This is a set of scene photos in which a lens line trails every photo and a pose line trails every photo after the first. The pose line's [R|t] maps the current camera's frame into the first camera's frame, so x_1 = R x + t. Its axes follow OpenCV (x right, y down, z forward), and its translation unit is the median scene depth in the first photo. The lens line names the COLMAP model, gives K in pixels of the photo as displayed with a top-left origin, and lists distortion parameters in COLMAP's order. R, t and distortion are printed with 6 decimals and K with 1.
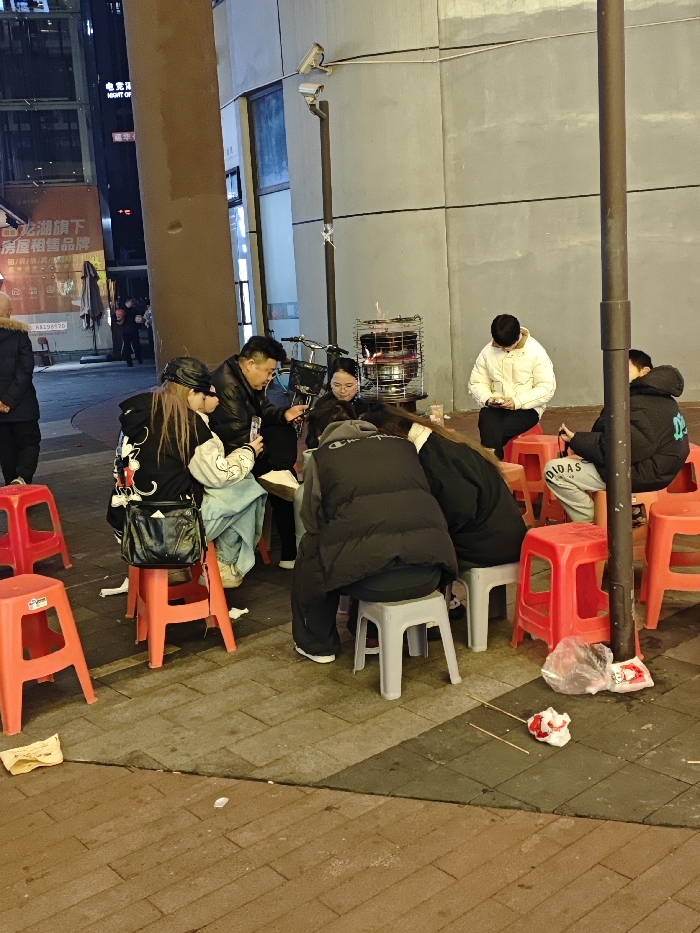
lens RADIAL K [[1023.0, 0, 330.9], [0, 1023.0, 476.2], [0, 0, 1]] dist [0.012412, 0.000000]
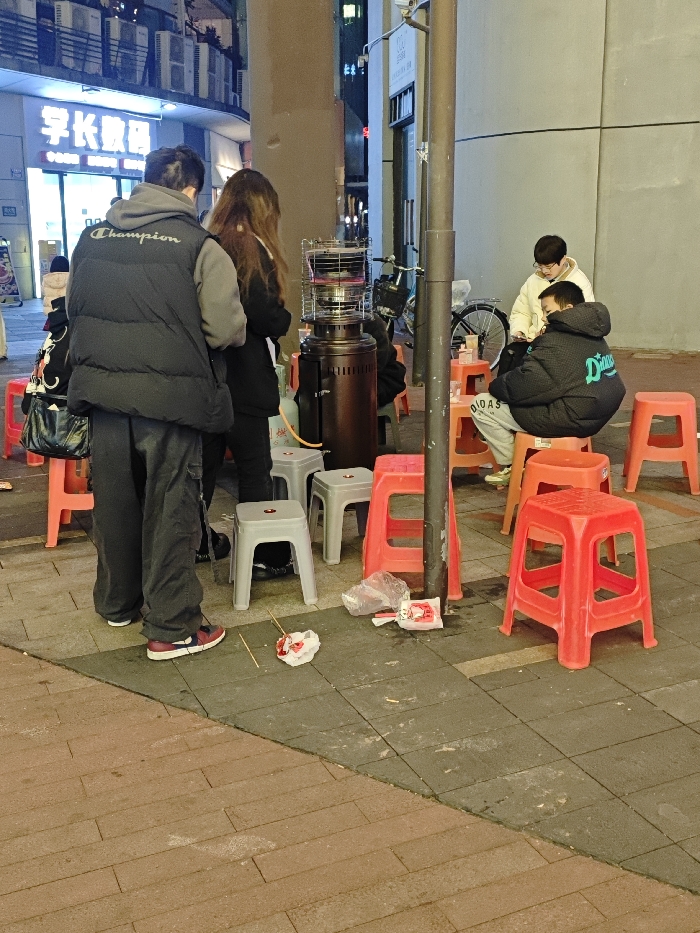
lens RADIAL K [[1023.0, 0, 315.0], [0, 1023.0, 466.4], [0, 0, 1]] dist [0.012412, 0.000000]
pose [[0.955255, 0.111940, -0.273784, 0.195372], [-0.093817, 0.992493, 0.078457, -0.005636], [0.280511, -0.049260, 0.958586, 0.017393]]
